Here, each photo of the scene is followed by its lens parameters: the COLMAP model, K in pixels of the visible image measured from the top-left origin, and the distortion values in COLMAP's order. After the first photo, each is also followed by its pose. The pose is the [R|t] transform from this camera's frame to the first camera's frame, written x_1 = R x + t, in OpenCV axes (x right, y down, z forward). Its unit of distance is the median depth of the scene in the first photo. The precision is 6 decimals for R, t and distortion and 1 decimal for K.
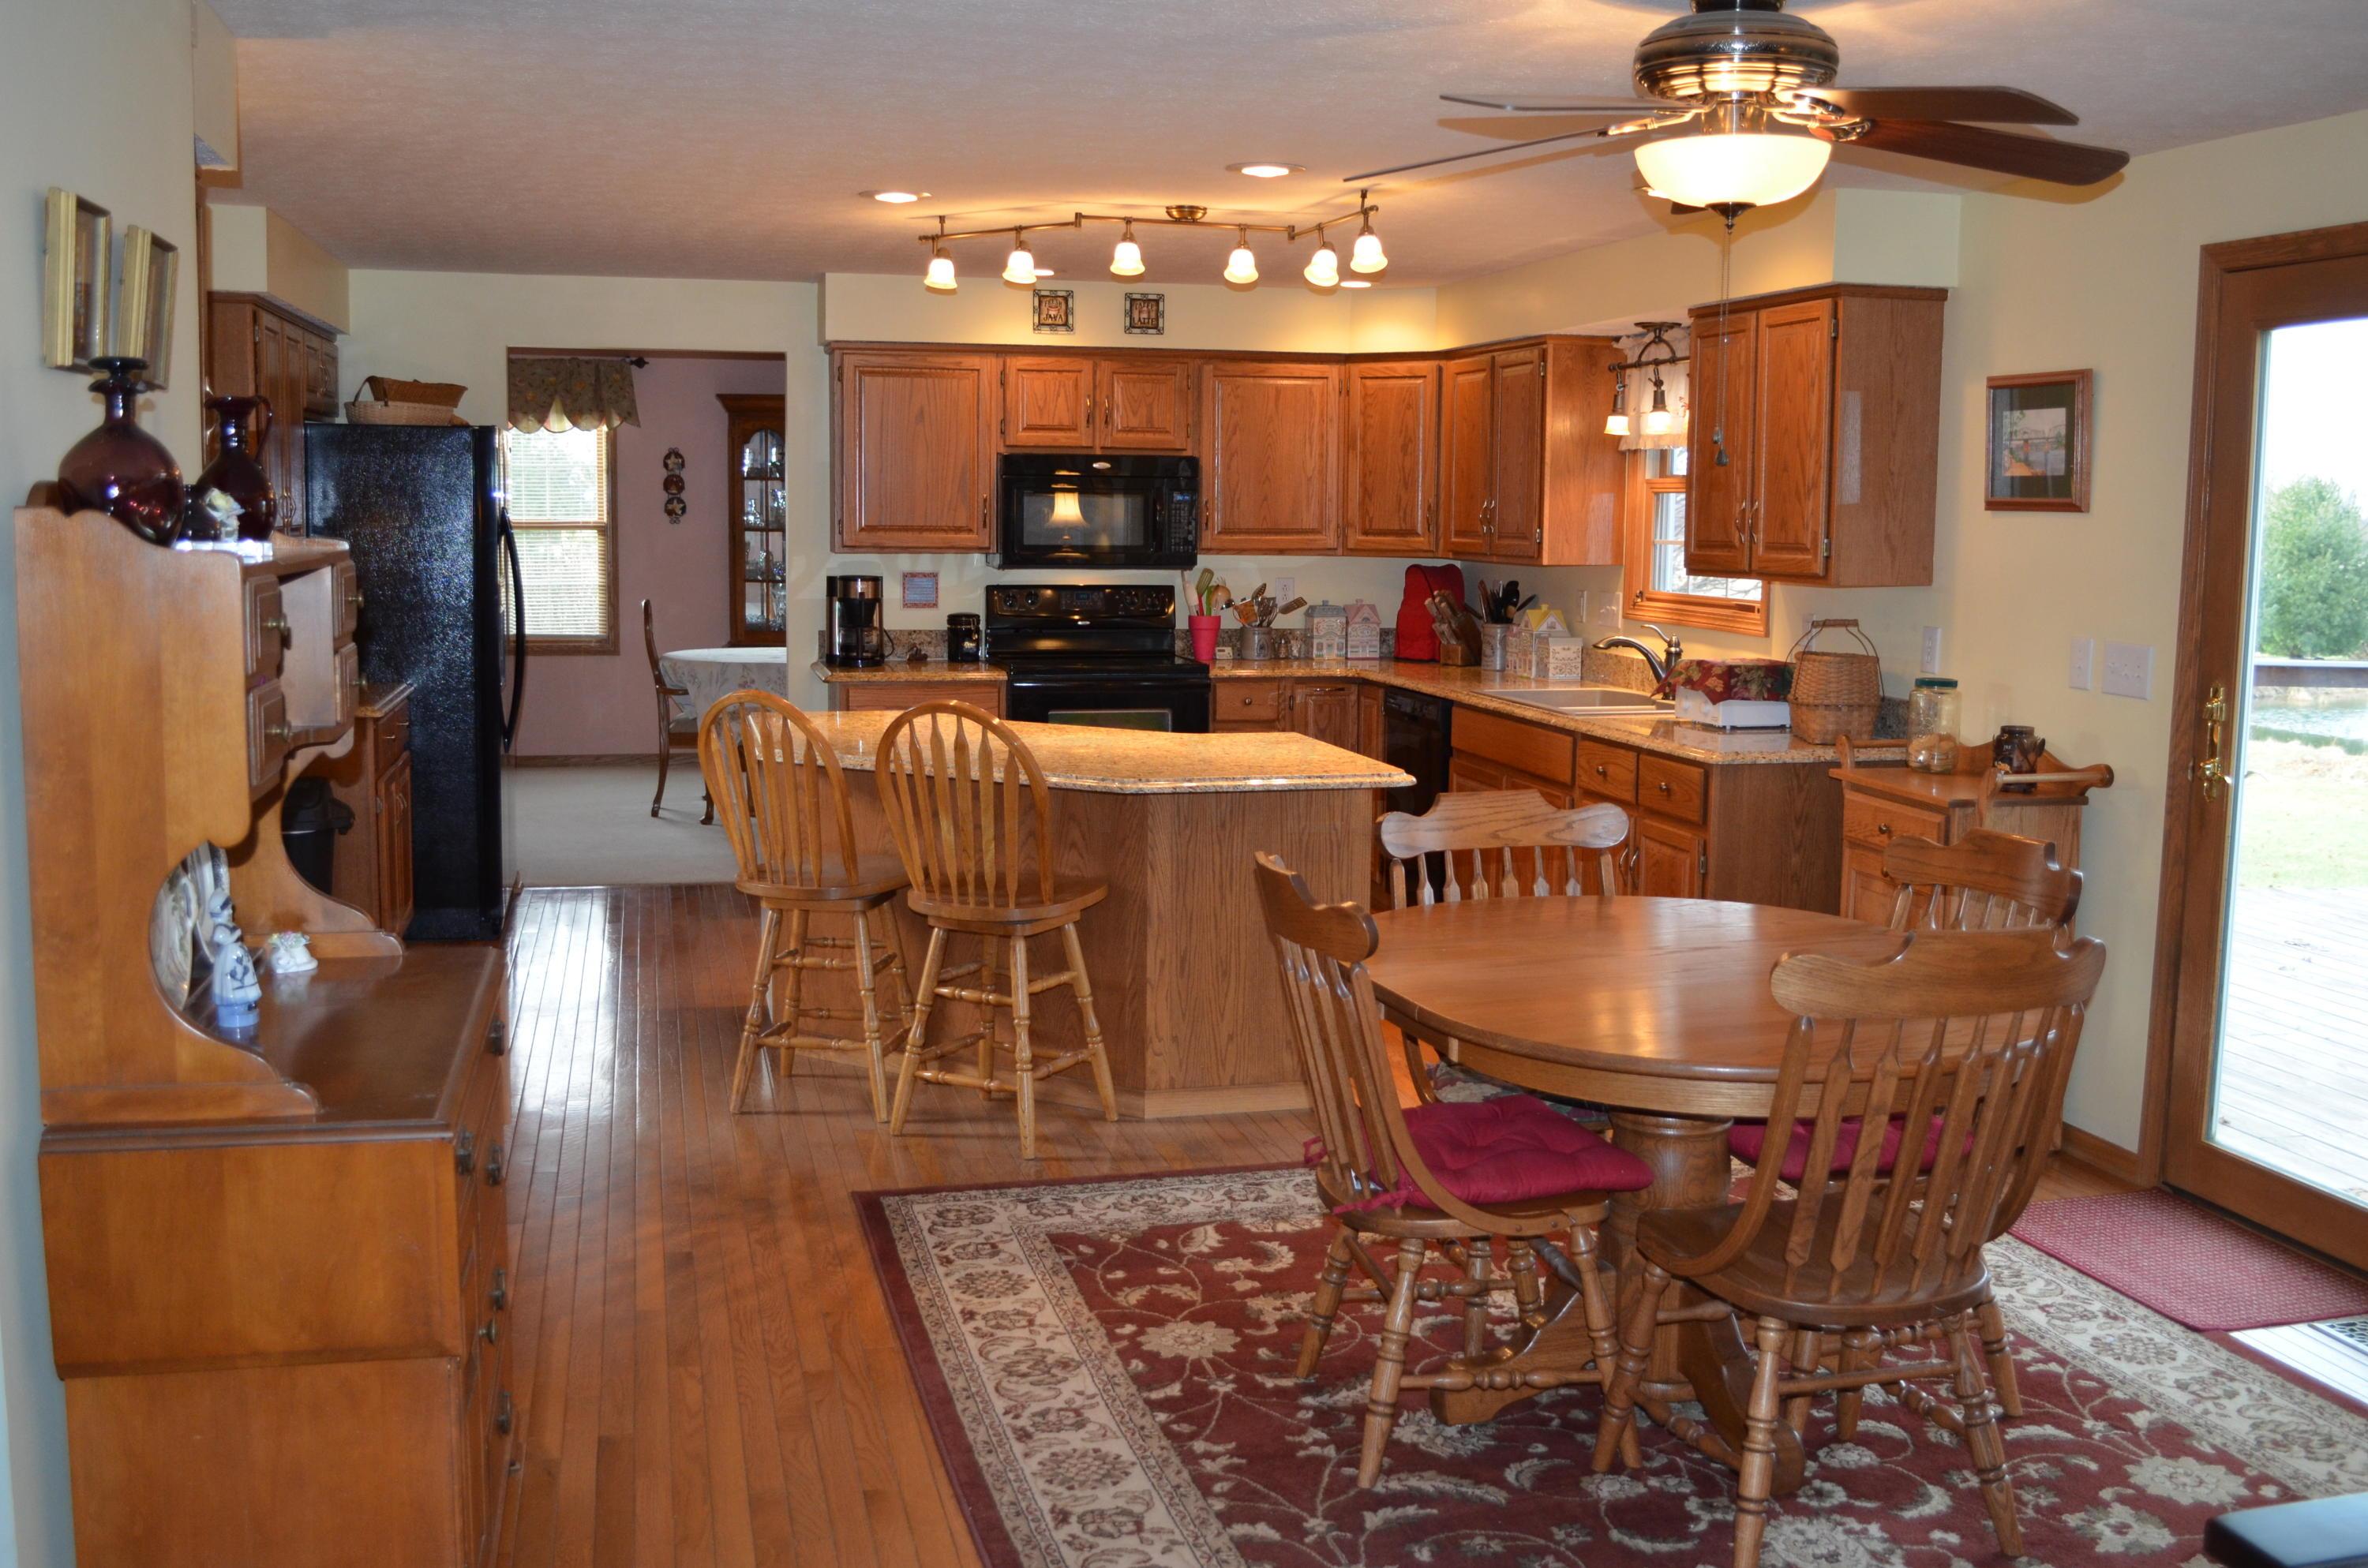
lens RADIAL K [[2198.4, 0, 1184.0], [0, 2198.4, 784.0], [0, 0, 1]] dist [-0.072544, 0.009766]
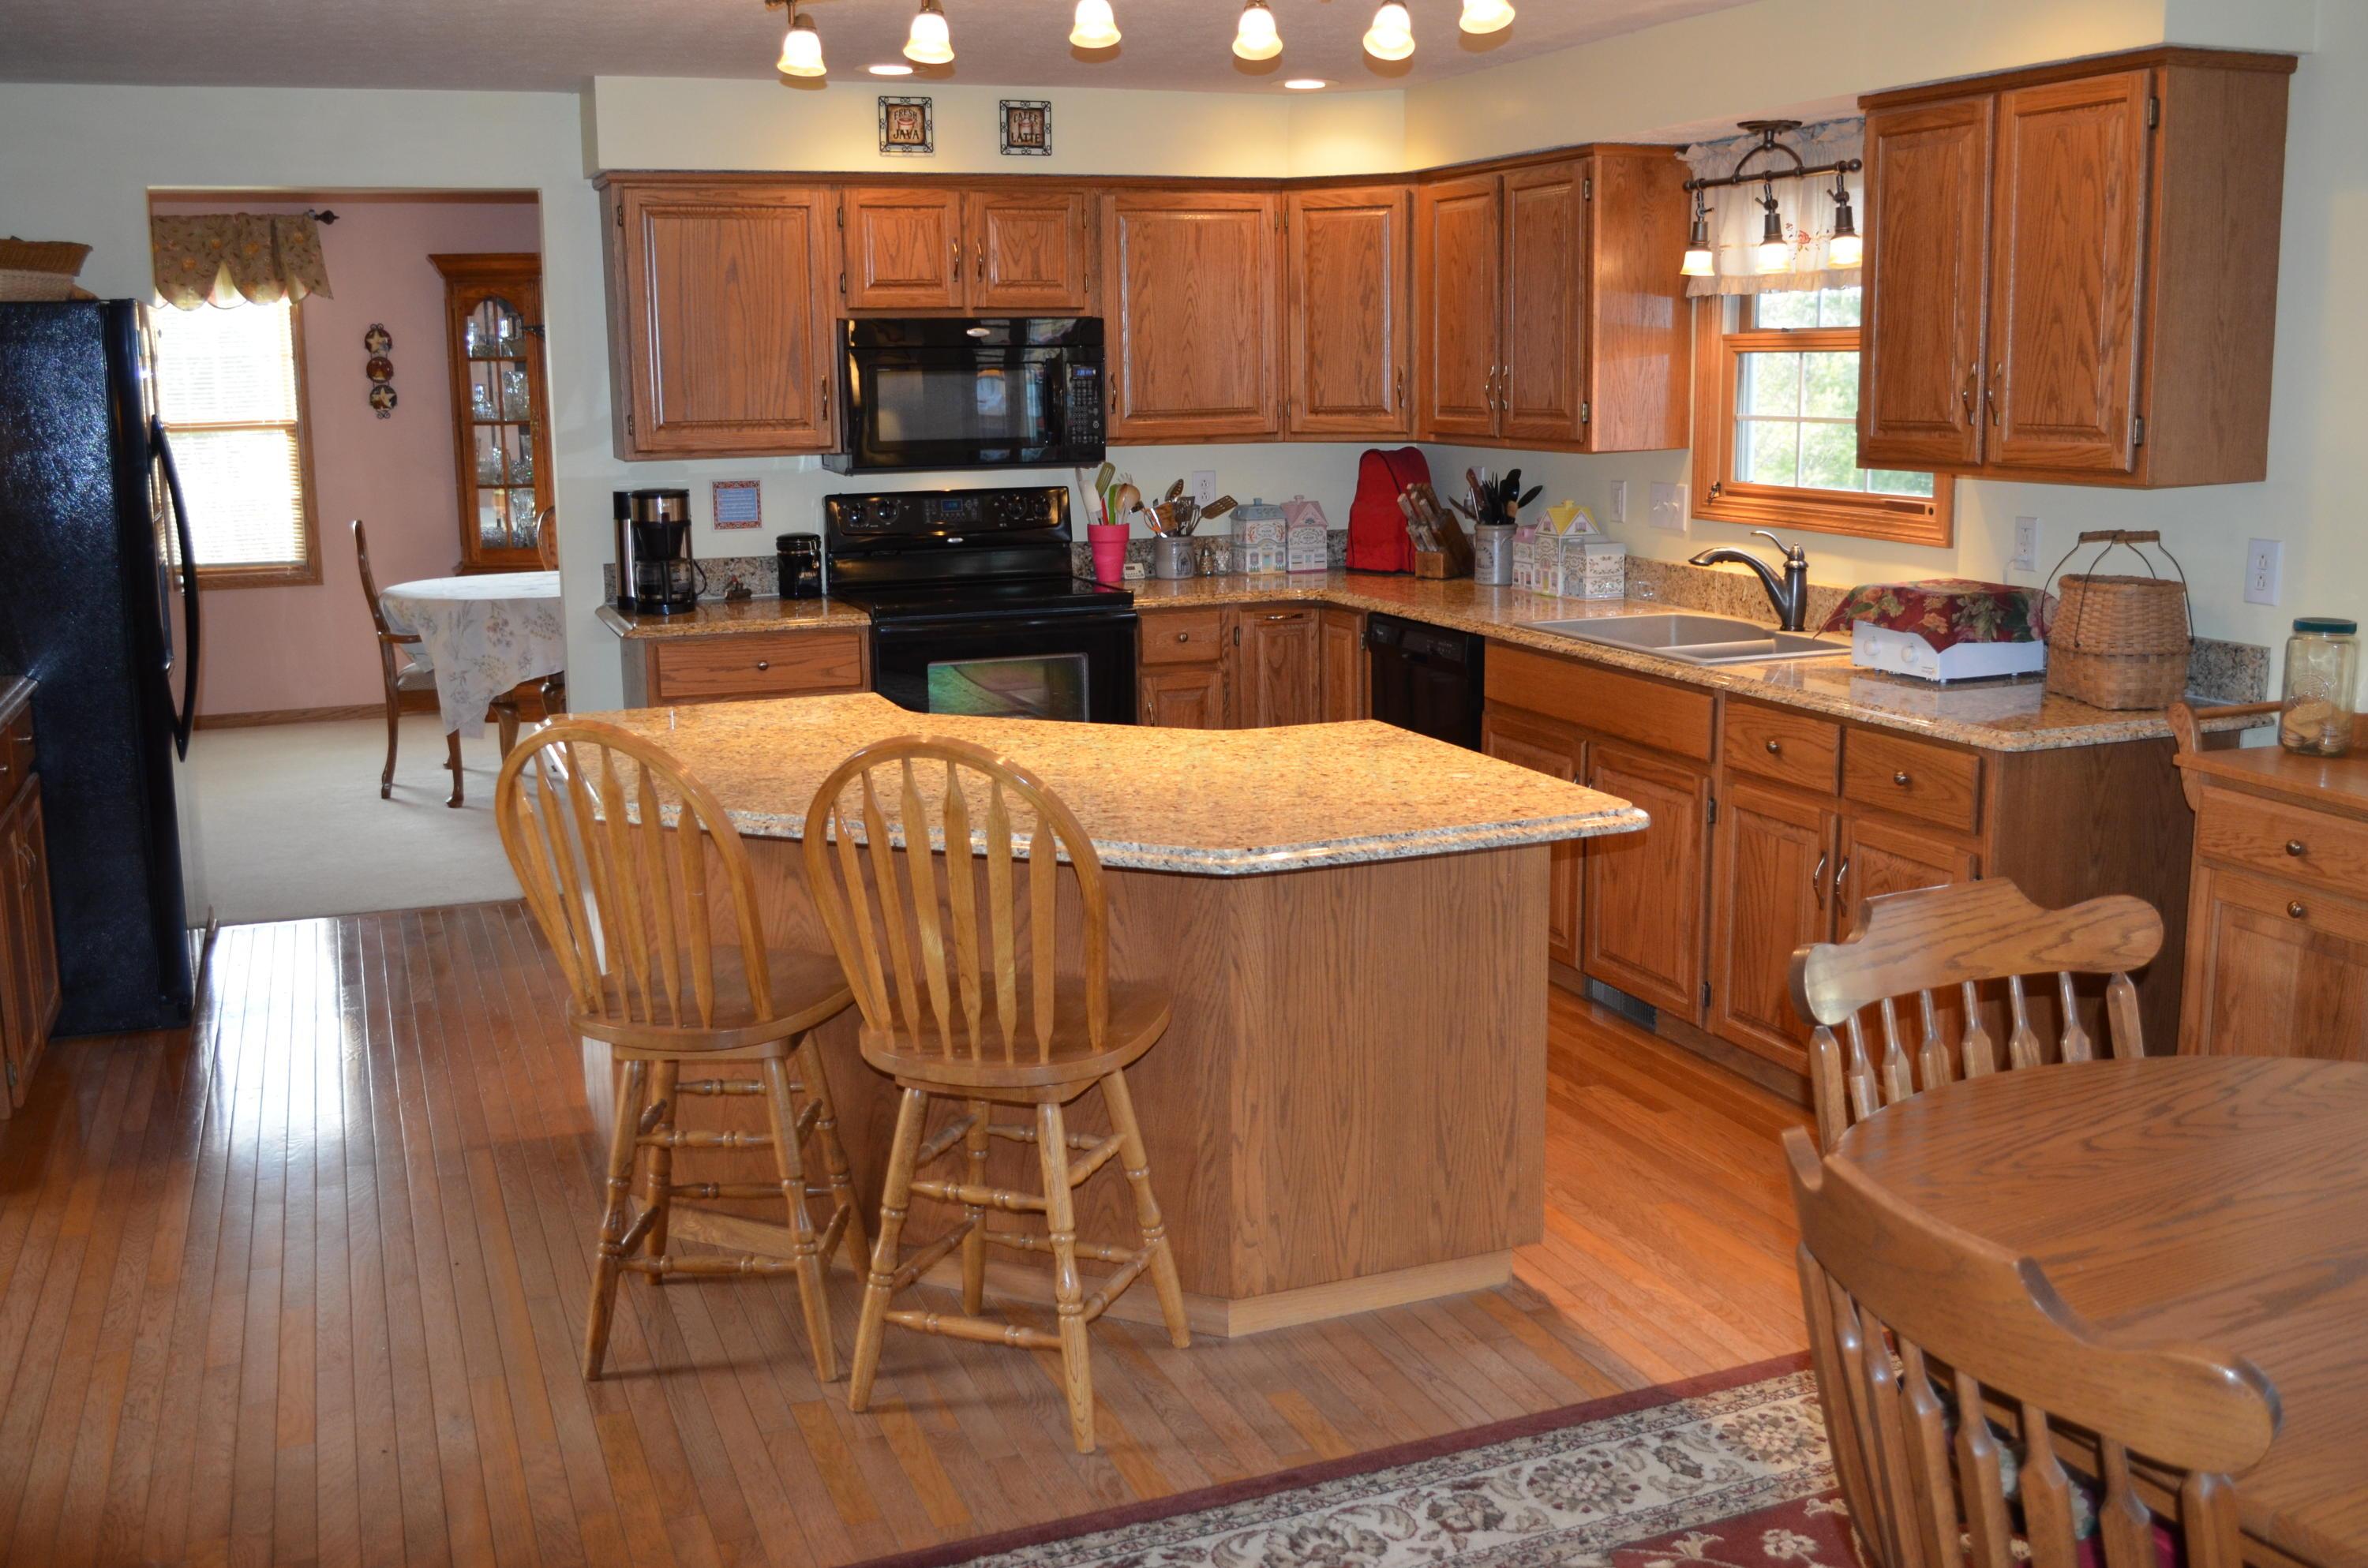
lens RADIAL K [[2198.4, 0, 1184.0], [0, 2198.4, 784.0], [0, 0, 1]] dist [-0.072544, 0.009766]
pose [[0.991031, -0.048847, 0.124388, -0.069157], [0.040907, 0.997007, 0.065609, -0.037309], [-0.127221, -0.059933, 0.990062, 0.239868]]
